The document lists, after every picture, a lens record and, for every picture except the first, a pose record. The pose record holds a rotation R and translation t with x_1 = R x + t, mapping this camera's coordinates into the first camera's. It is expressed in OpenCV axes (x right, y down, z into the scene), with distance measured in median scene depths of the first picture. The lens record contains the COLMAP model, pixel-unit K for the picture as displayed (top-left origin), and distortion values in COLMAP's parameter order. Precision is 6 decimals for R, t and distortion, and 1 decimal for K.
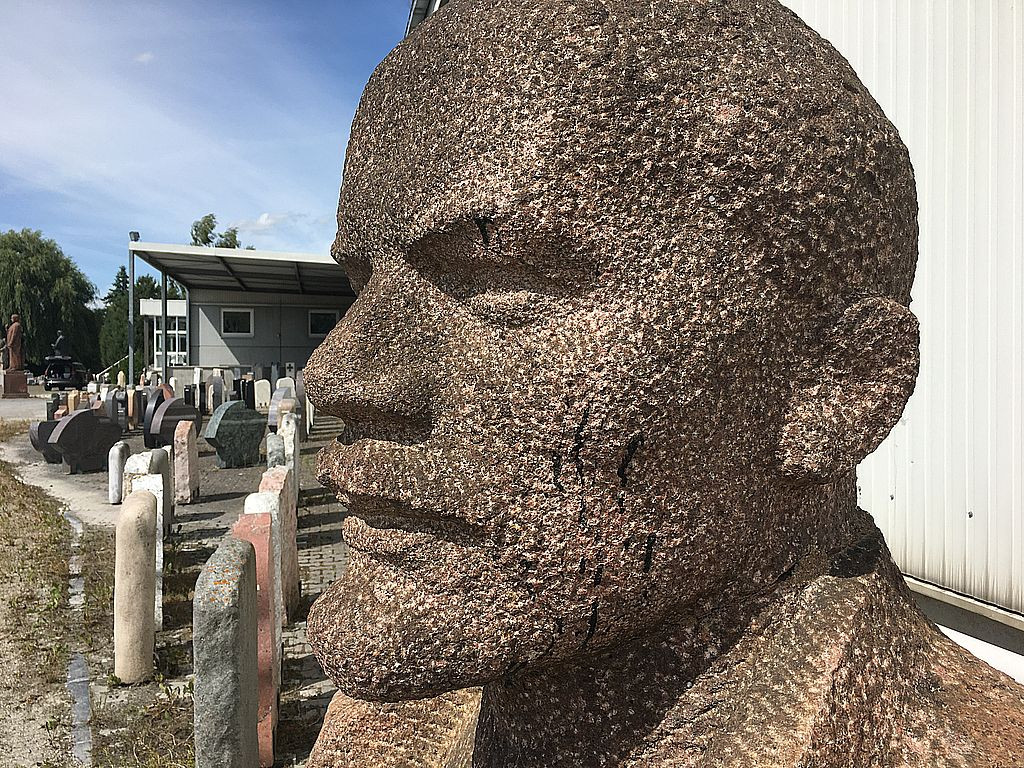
lens RADIAL K [[878.0, 0, 512.2], [0, 878.0, 382.9], [0, 0, 1]] dist [0.065934, -0.092609]
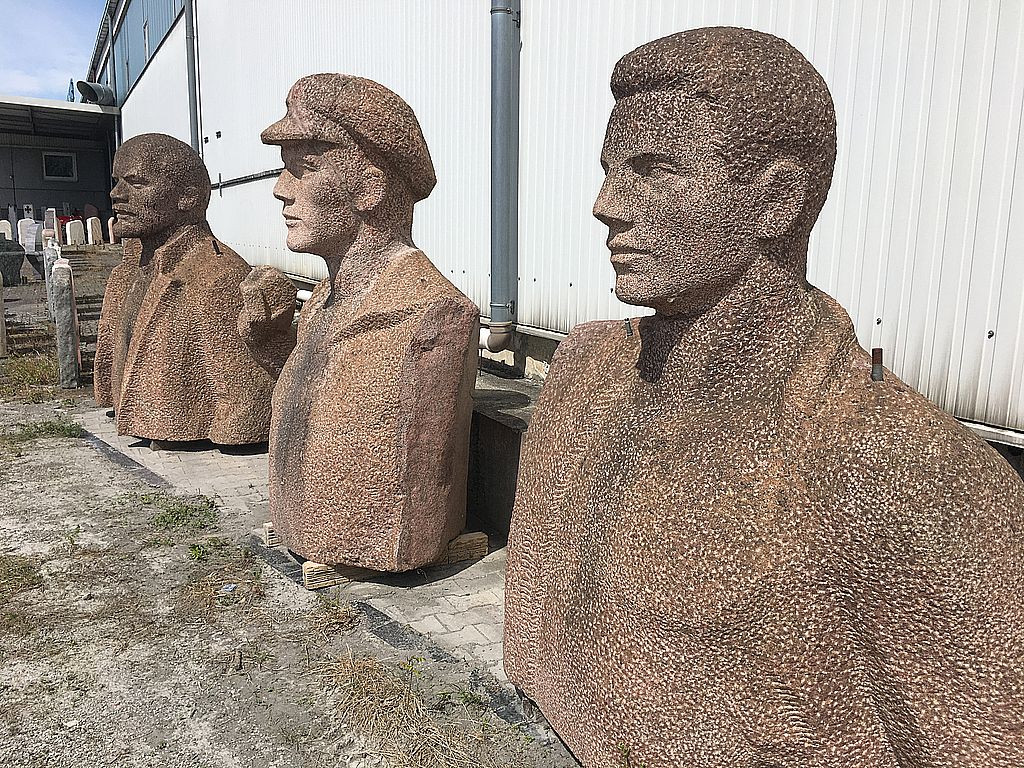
lens RADIAL K [[878.0, 0, 512.0], [0, 878.0, 384.2], [0, 0, 1]] dist [0.065934, -0.092609]
pose [[0.966473, -0.019690, 0.256013, 0.027283], [-0.021904, 0.987099, 0.158605, 0.007778], [-0.255833, -0.158895, 0.953573, -0.181129]]
